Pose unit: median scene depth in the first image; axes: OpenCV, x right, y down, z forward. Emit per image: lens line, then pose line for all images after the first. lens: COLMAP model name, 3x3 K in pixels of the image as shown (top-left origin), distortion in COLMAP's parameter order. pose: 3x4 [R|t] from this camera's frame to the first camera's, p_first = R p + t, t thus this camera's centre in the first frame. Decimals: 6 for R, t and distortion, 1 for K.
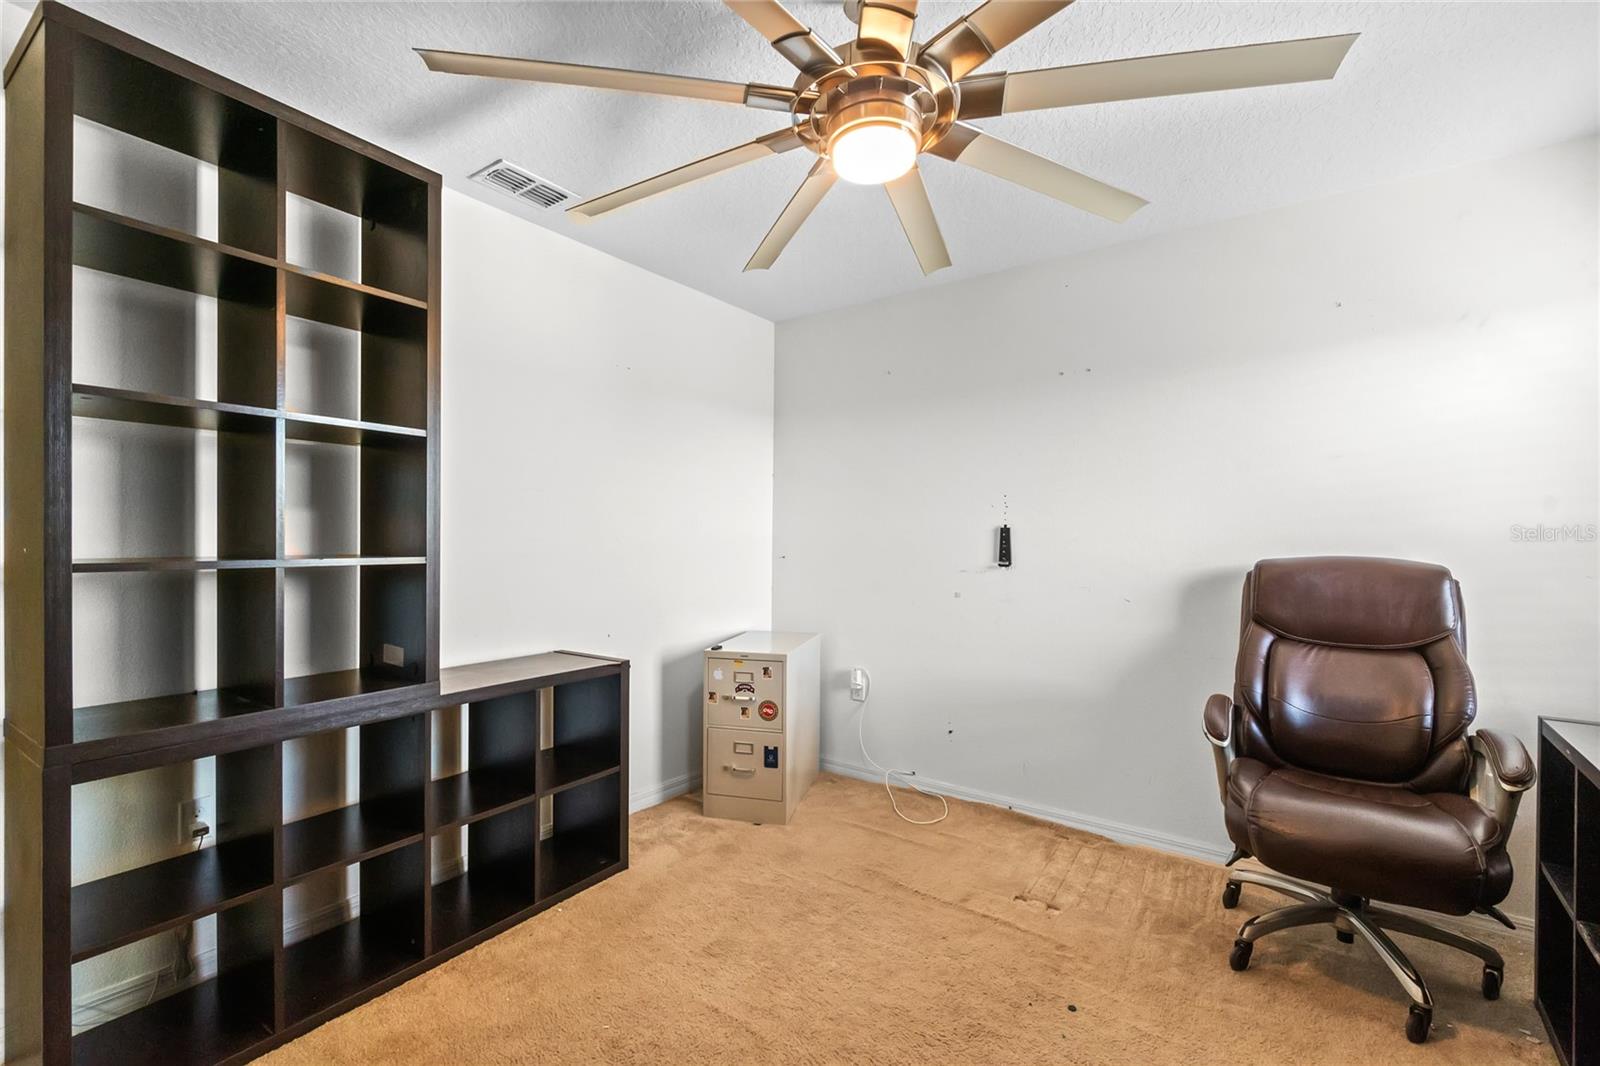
lens RADIAL K [[690.4, 0, 799.6], [0, 690.4, 538.0], [0, 0, 1]] dist [0.000993, 0.000312]
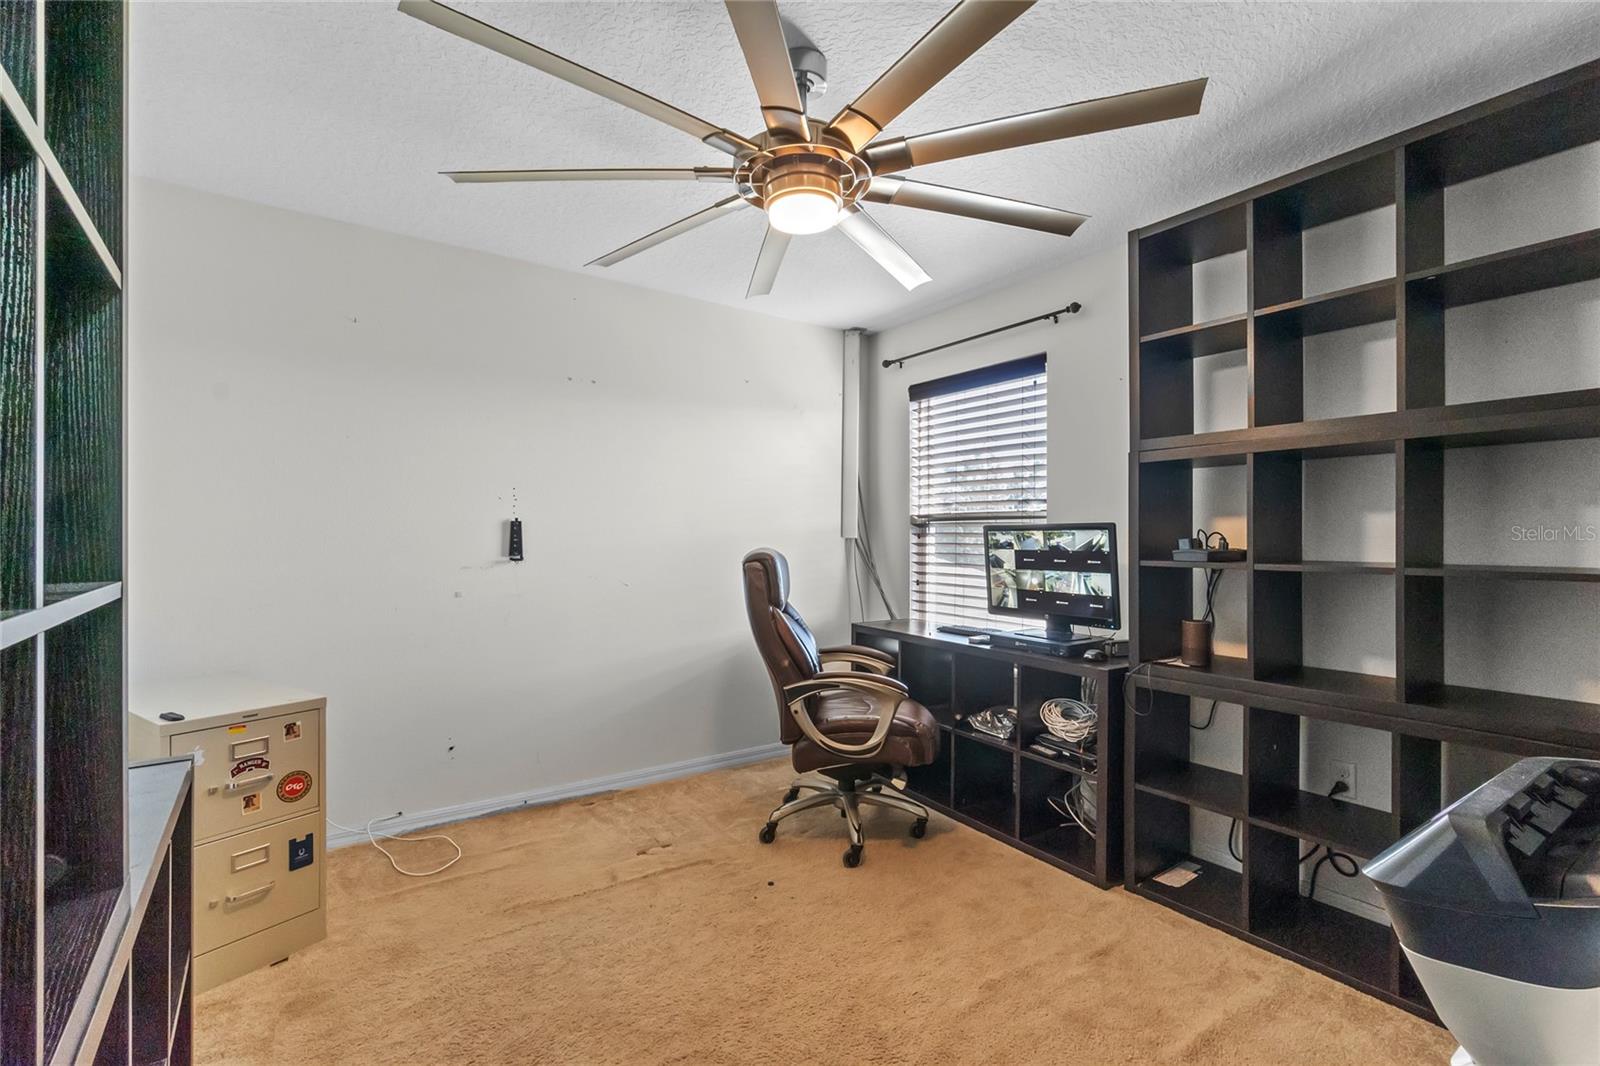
lens RADIAL K [[688.3, 0, 794.0], [0, 688.3, 533.6], [0, 0, 1]] dist [-0.001181, 0.000494]
pose [[0.336155, -0.002164, 0.941804, -0.518084], [-0.004200, 0.999984, 0.003796, -0.003002], [-0.941797, -0.005231, 0.336140, 0.312448]]
